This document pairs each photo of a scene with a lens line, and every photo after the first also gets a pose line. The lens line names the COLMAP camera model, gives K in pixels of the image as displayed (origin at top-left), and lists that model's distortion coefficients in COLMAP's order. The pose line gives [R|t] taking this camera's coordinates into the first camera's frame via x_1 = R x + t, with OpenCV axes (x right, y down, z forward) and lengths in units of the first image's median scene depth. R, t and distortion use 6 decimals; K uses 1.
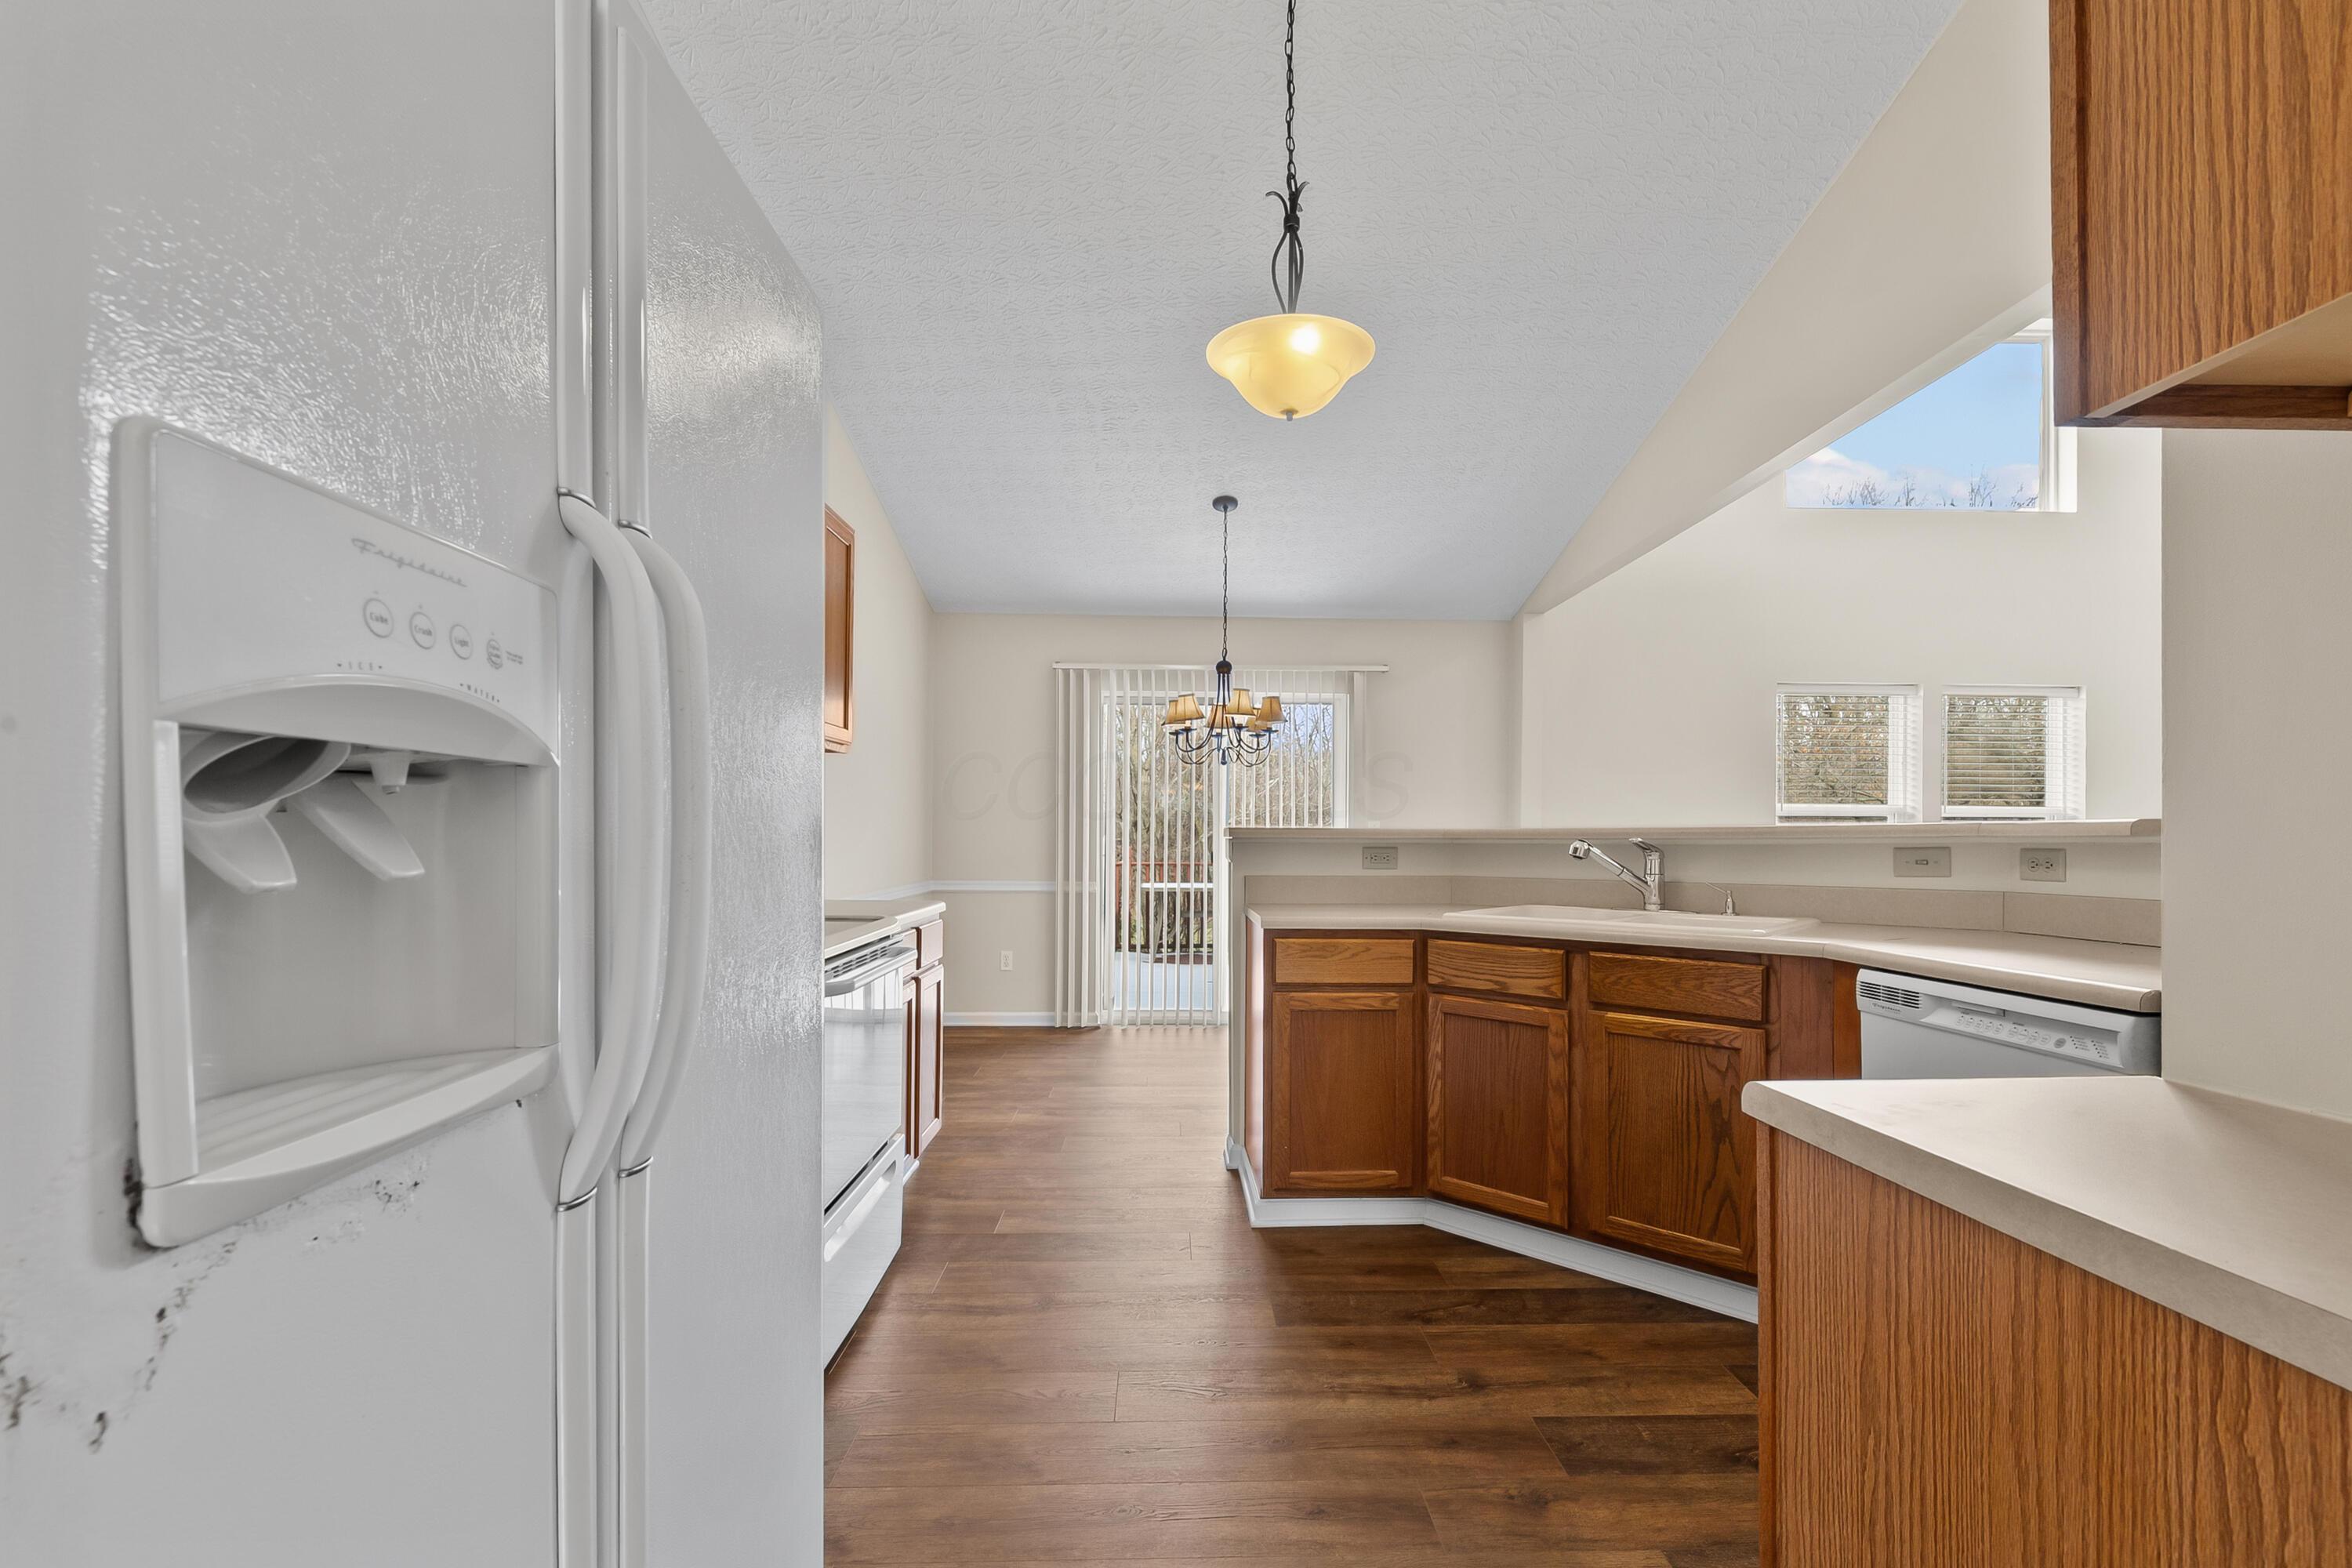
lens RADIAL K [[1034.6, 0, 1191.2], [0, 1034.6, 851.8], [0, 0, 1]] dist [-0.001481, -0.000484]
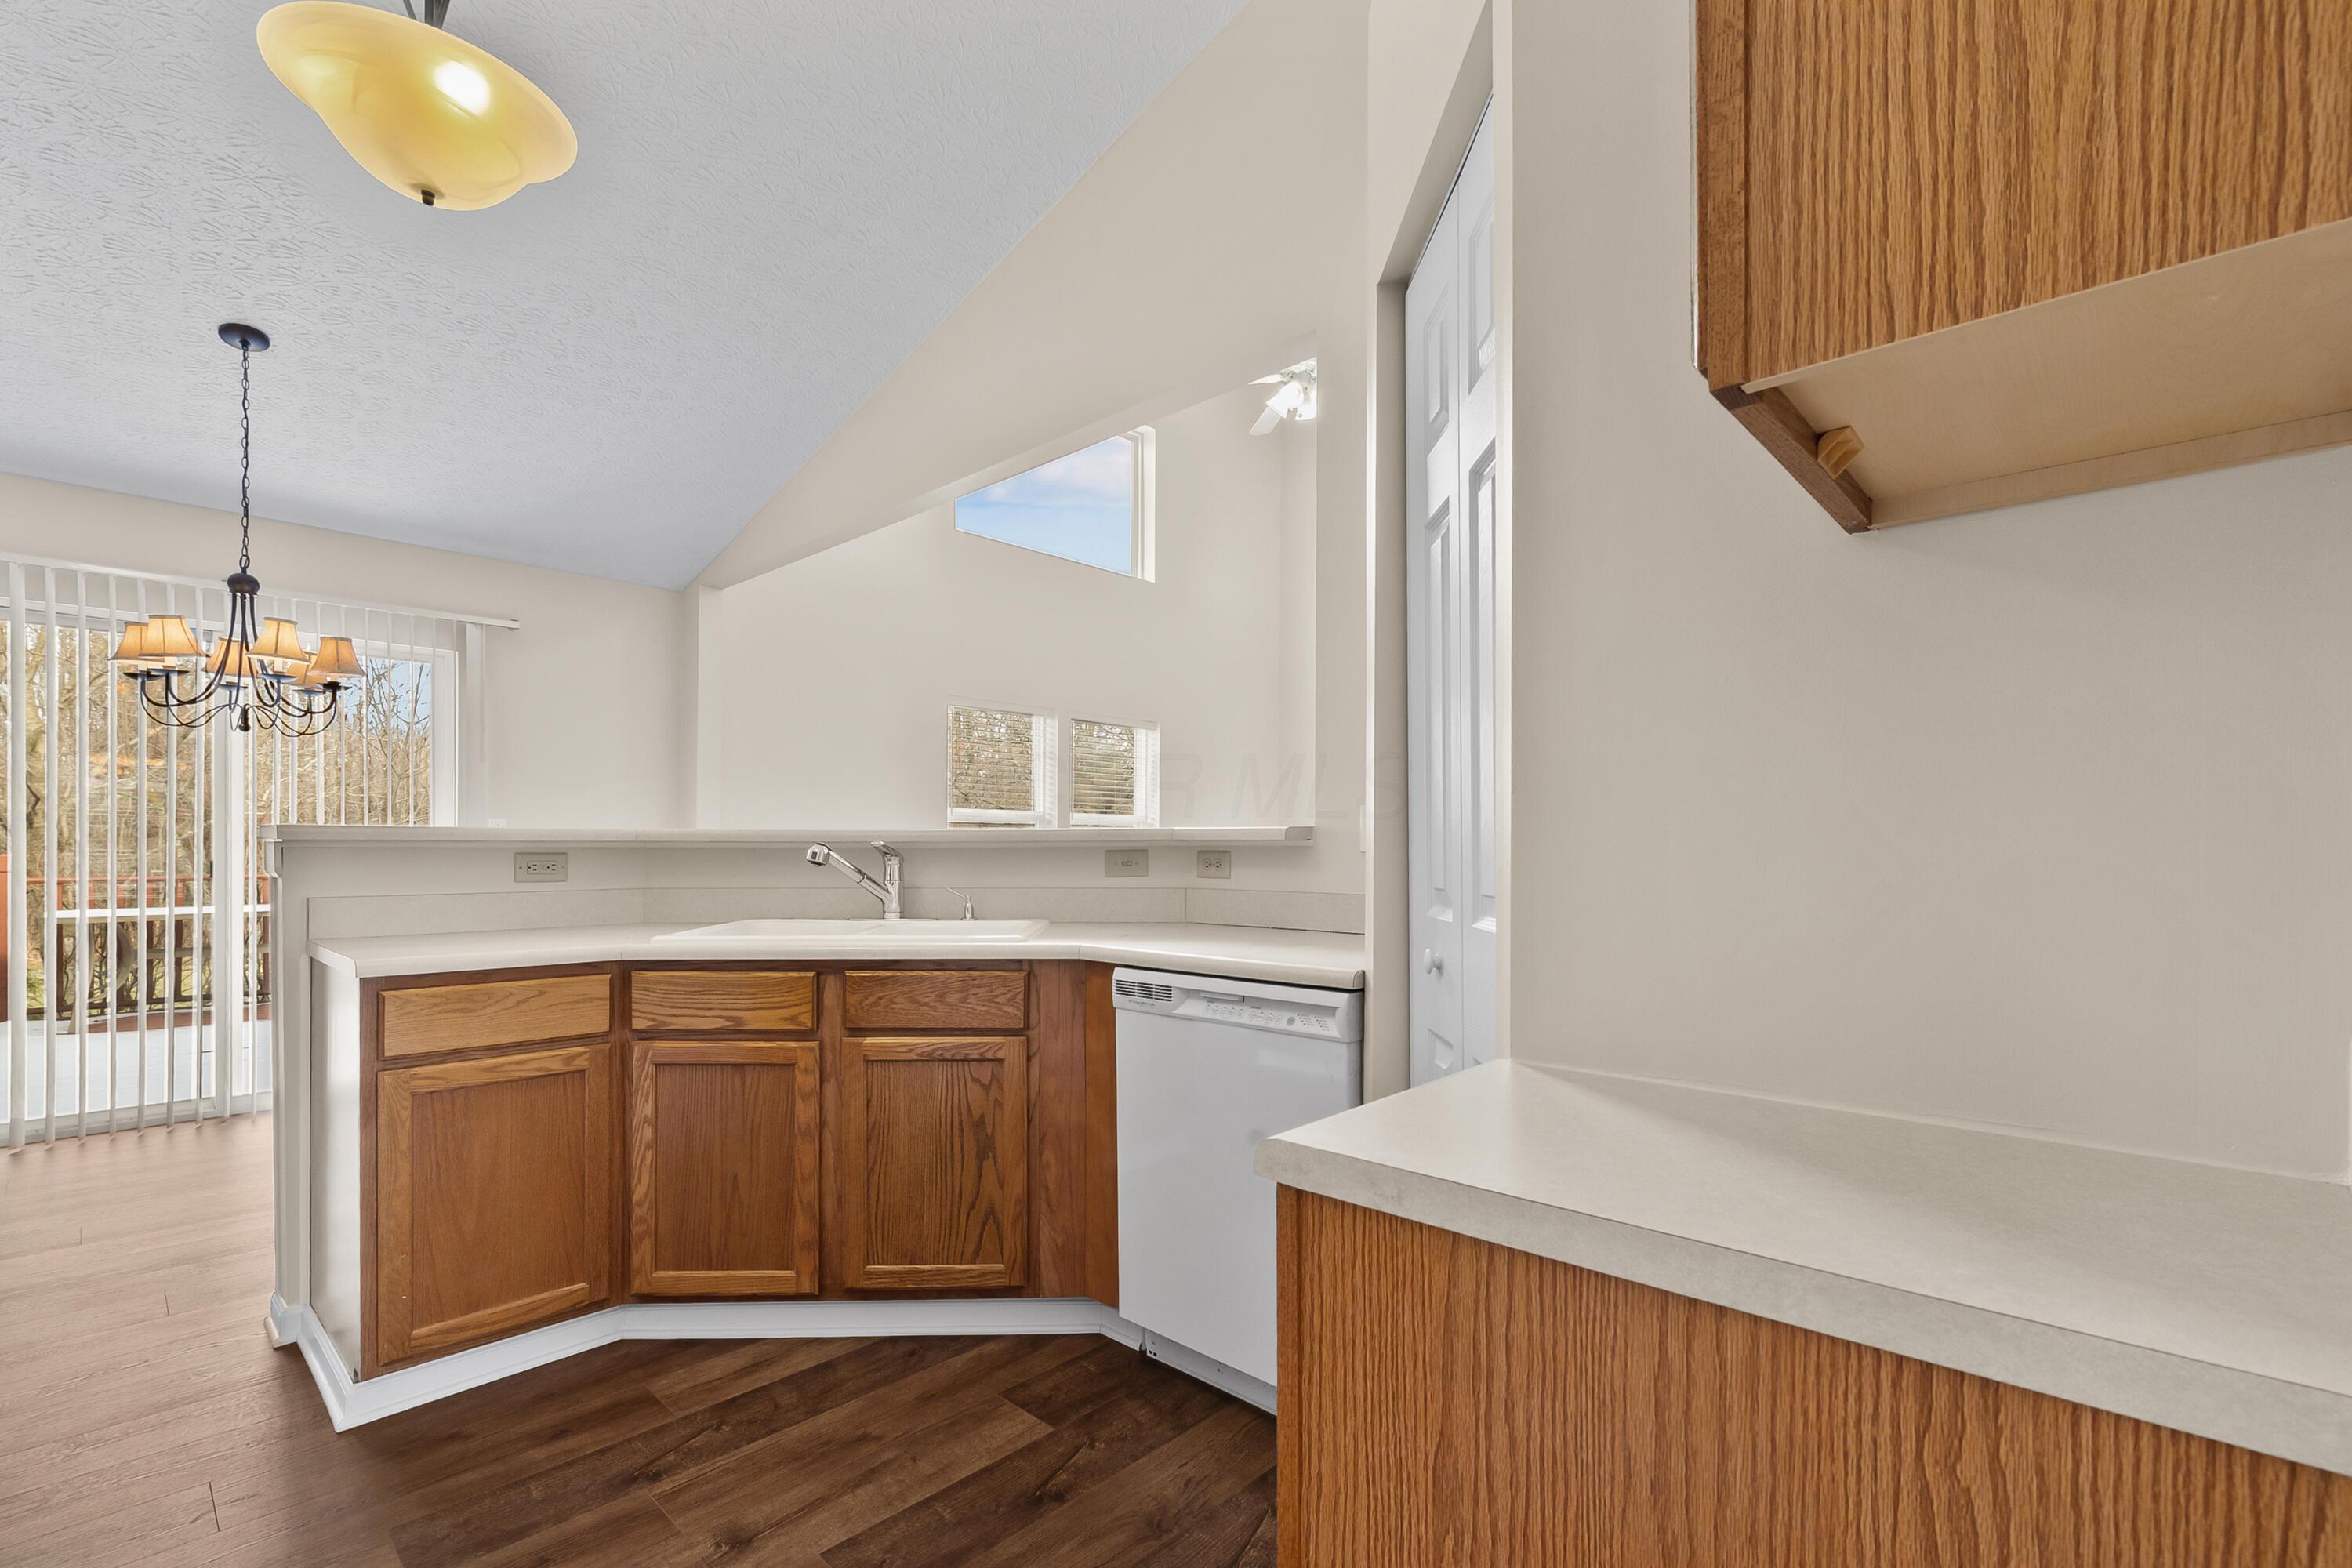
lens RADIAL K [[1034.6, 0, 1191.2], [0, 1034.6, 851.8], [0, 0, 1]] dist [-0.001481, -0.000484]
pose [[0.698429, -0.006898, 0.715646, -0.038015], [0.008303, 0.999964, 0.001535, -0.003696], [-0.715631, 0.004870, 0.698461, 0.192095]]
